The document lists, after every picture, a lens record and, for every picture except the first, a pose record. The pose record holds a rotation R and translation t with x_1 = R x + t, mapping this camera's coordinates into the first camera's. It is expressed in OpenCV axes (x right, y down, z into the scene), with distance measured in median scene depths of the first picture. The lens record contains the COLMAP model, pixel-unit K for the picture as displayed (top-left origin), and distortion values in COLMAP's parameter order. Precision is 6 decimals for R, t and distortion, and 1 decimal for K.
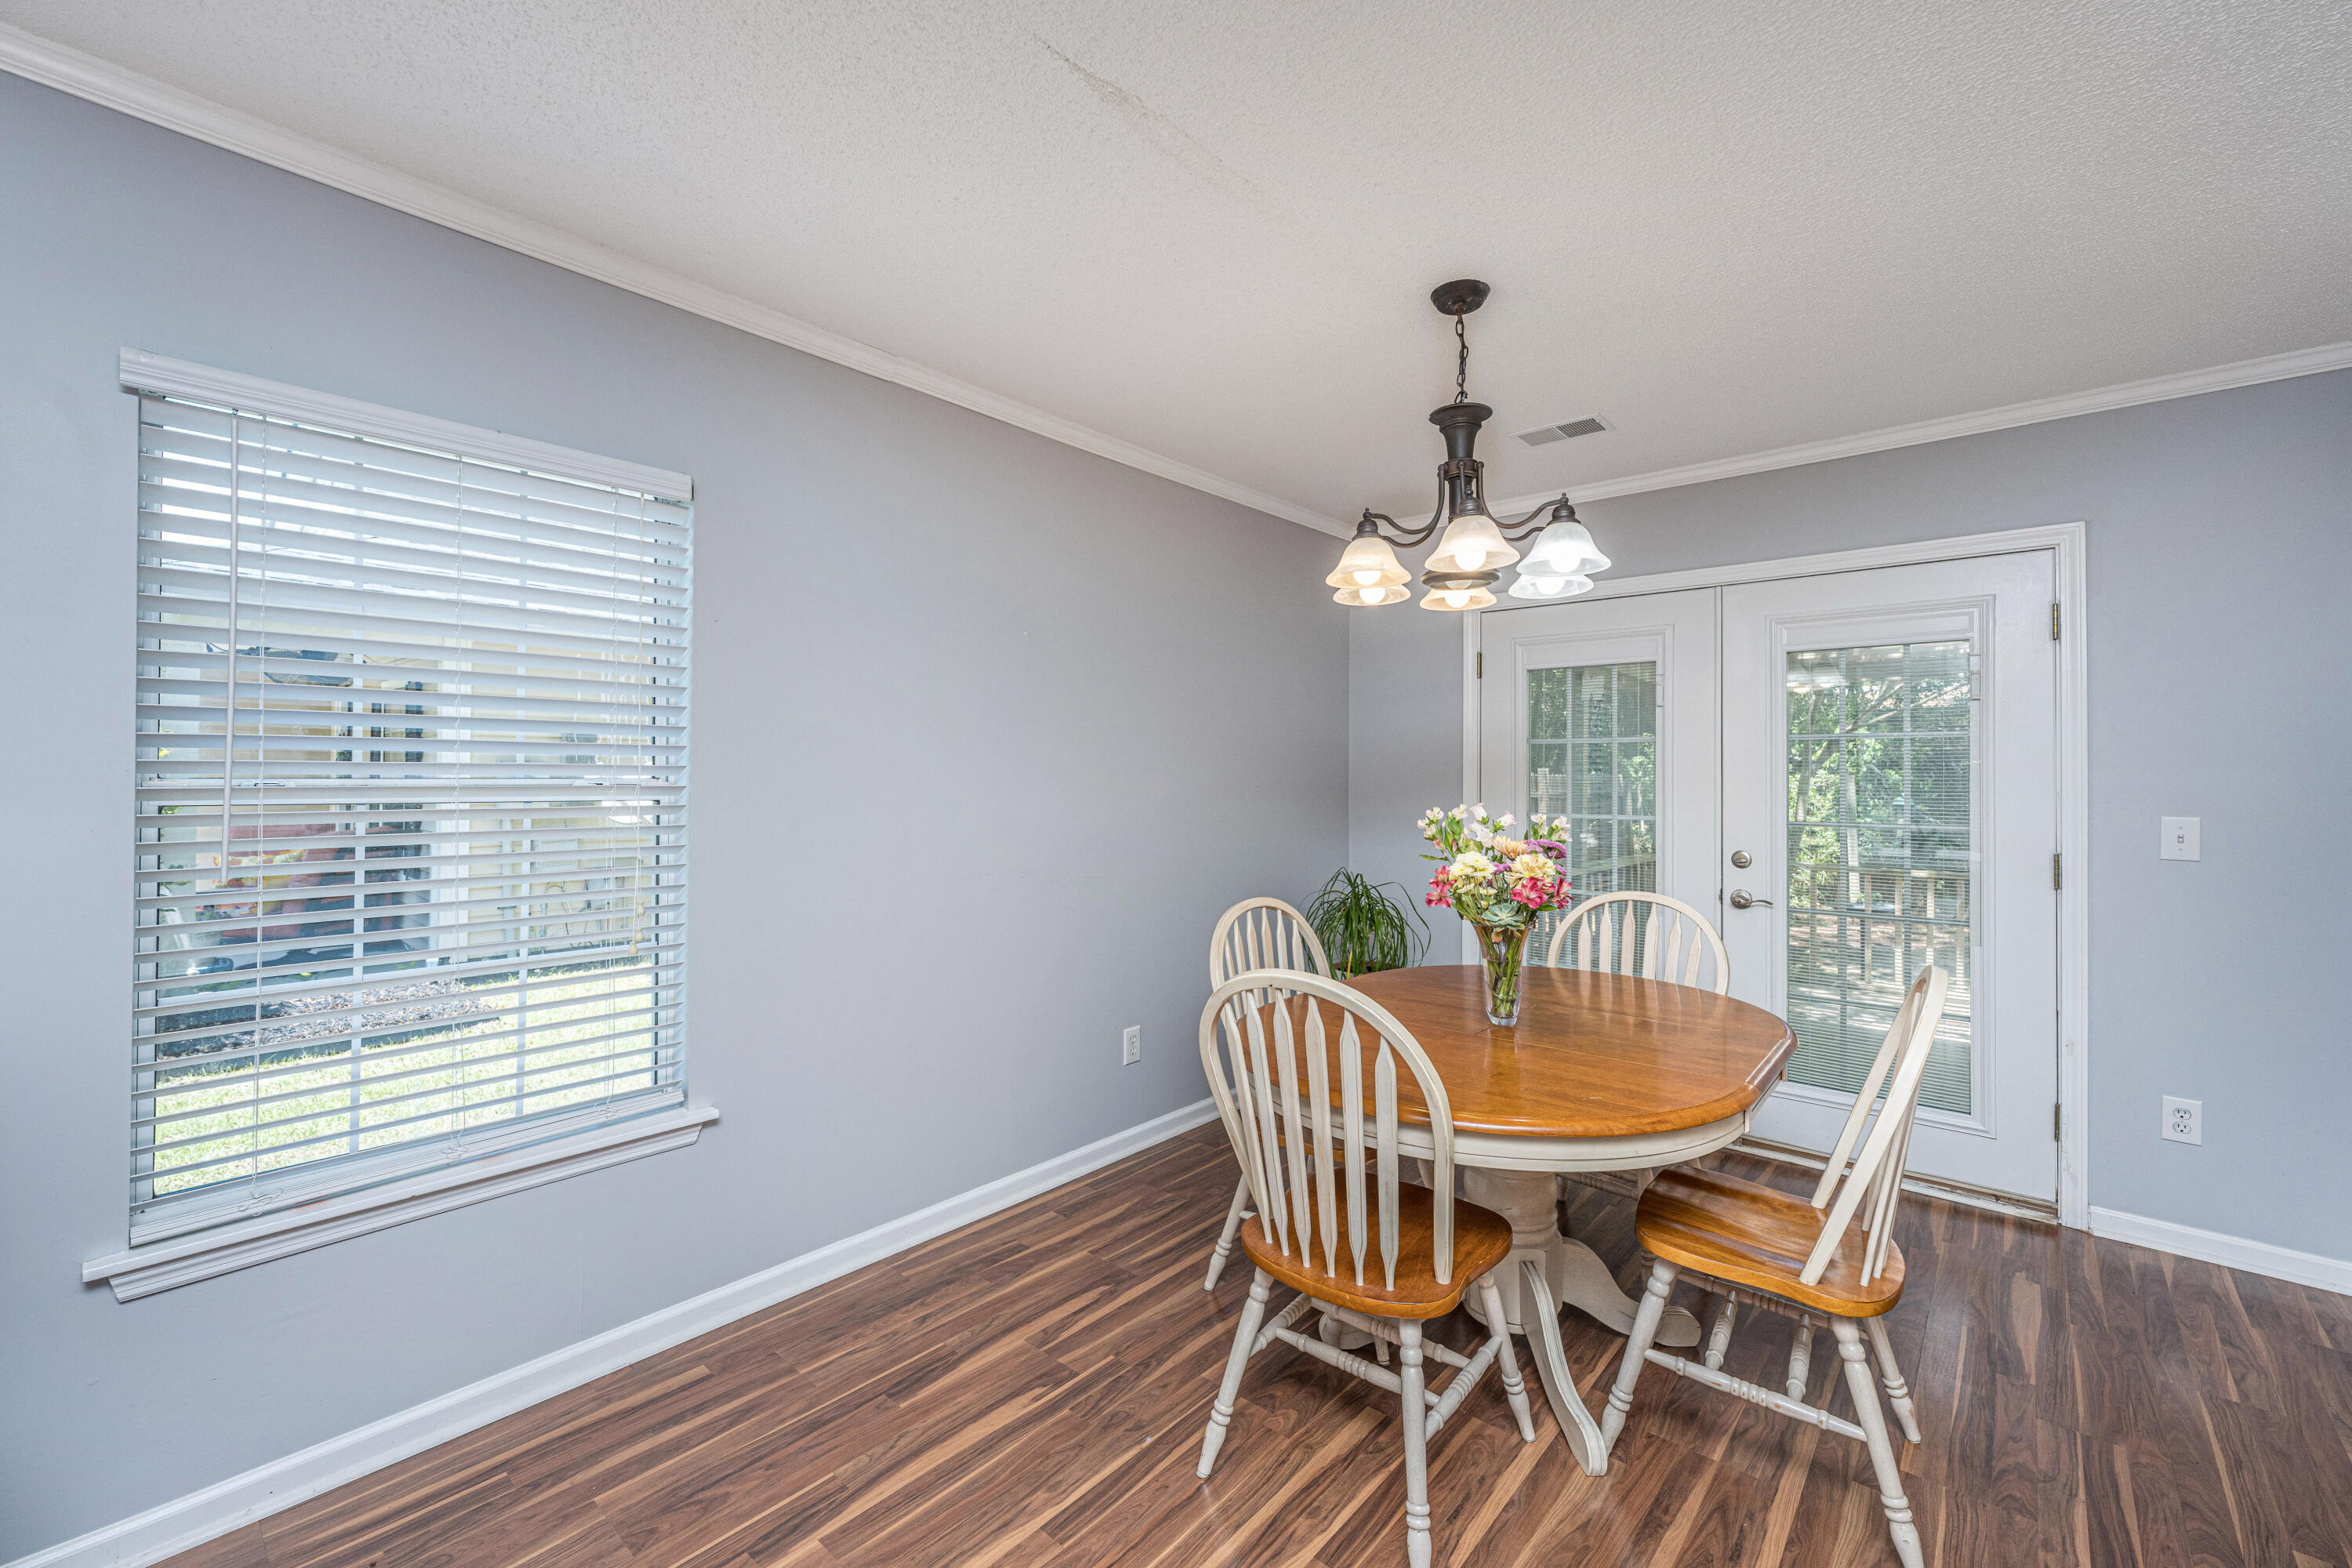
lens RADIAL K [[969.5, 0, 1174.4], [0, 969.5, 768.7], [0, 0, 1]] dist [-0.000890, -0.000069]
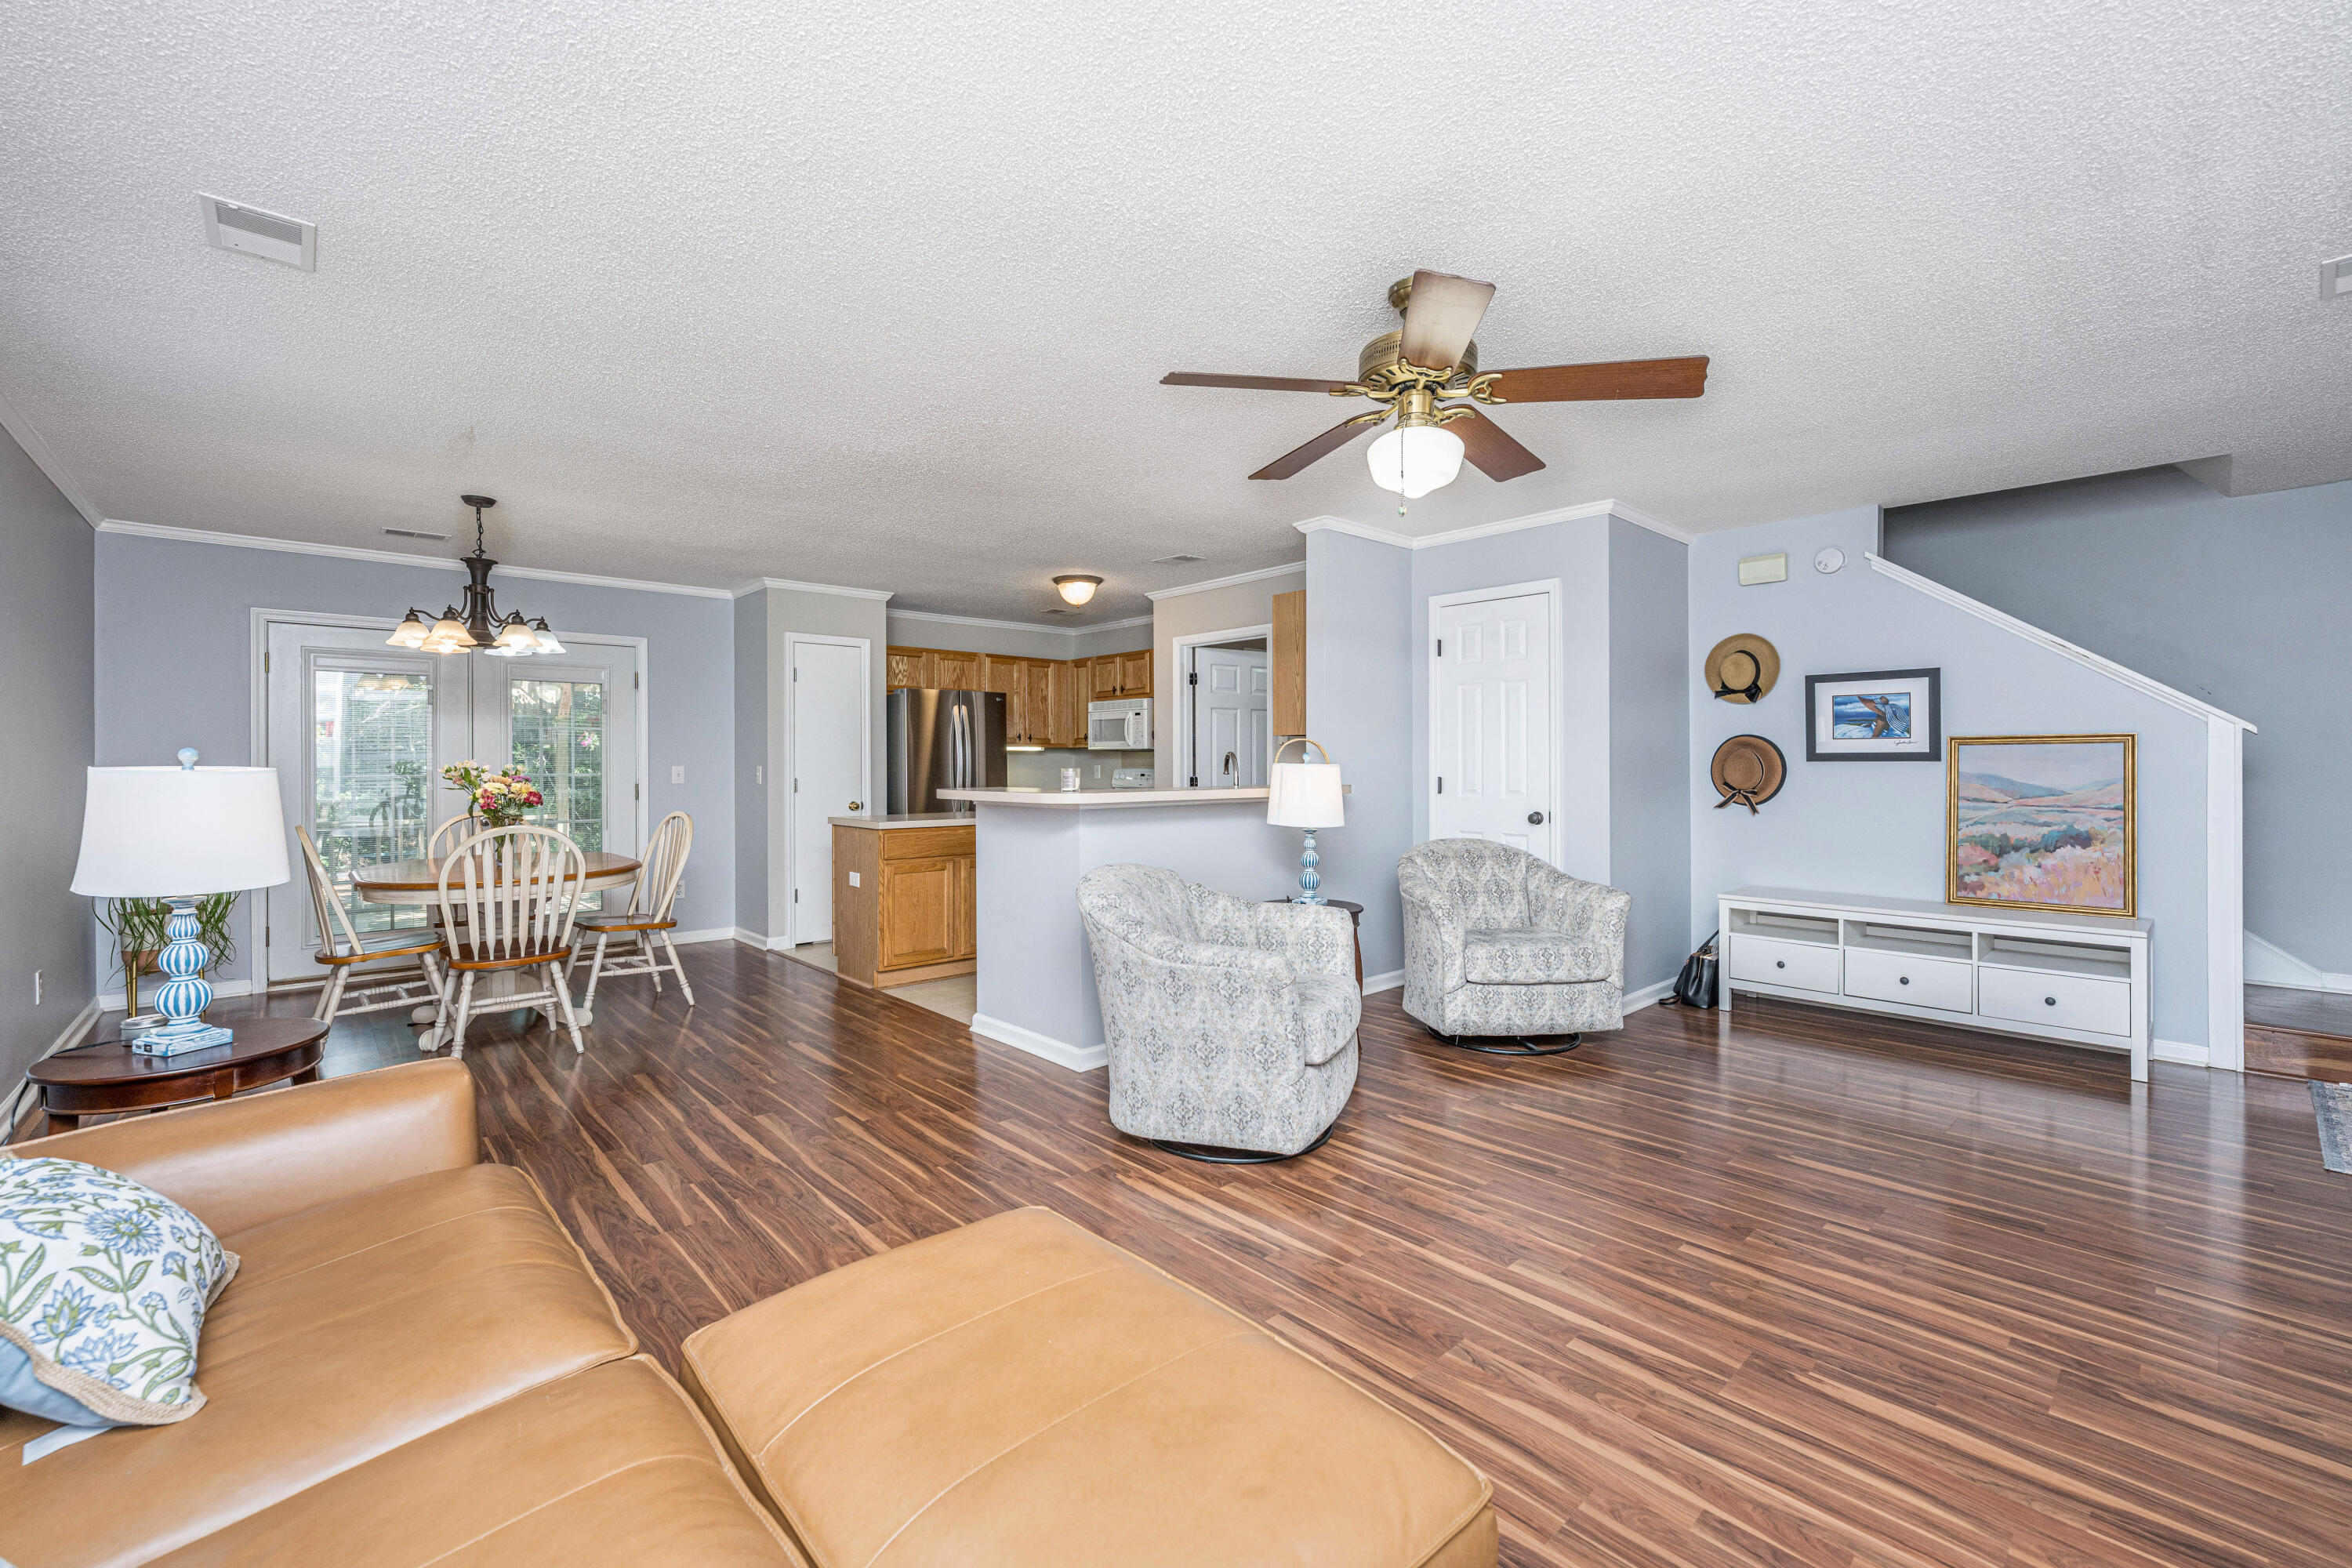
lens RADIAL K [[969.5, 0, 1174.4], [0, 969.5, 768.7], [0, 0, 1]] dist [-0.000890, -0.000069]
pose [[0.115104, -0.009843, 0.993305, -1.748775], [-0.003065, 0.999943, 0.010263, 0.037515], [-0.993349, -0.004225, 0.115068, -0.735881]]
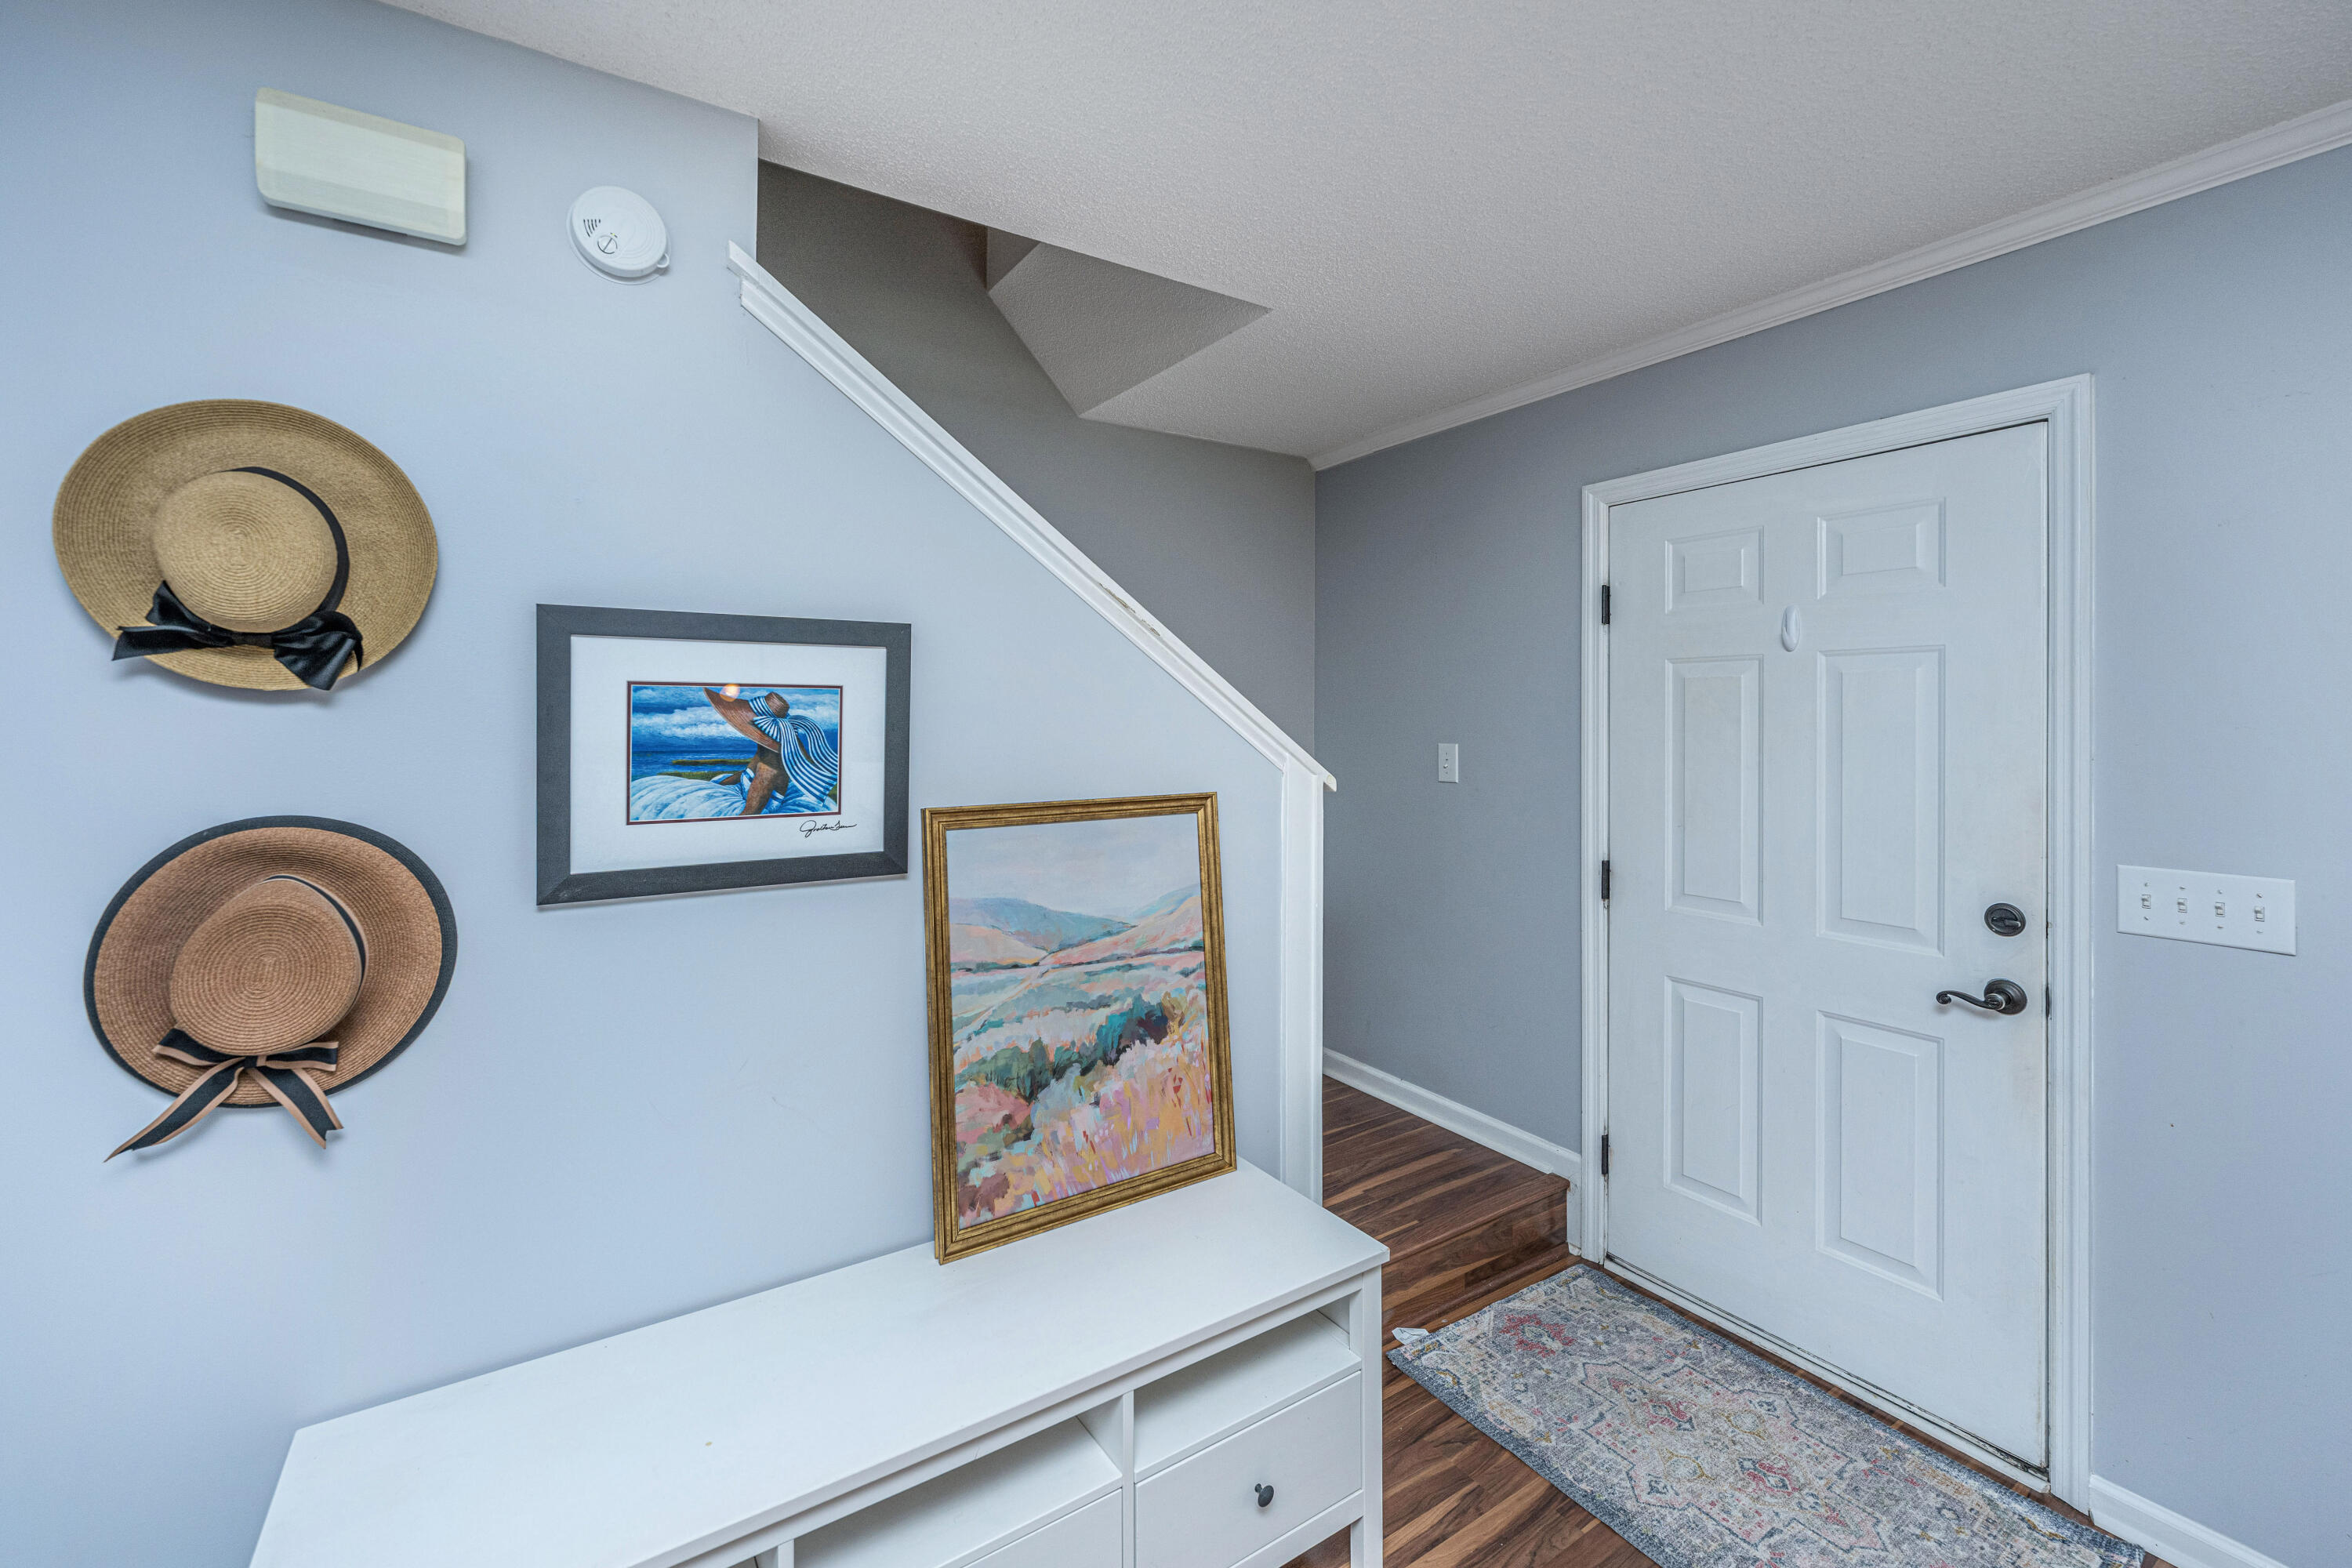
lens RADIAL K [[976.7, 0, 1177.7], [0, 976.7, 713.3], [0, 0, 1]] dist [-0.000295, 0.000039]
pose [[-0.963586, -0.006142, 0.267328, 0.265719], [-0.008054, 0.999949, -0.006057, -0.100709], [-0.267278, -0.007990, -0.963586, -1.496946]]
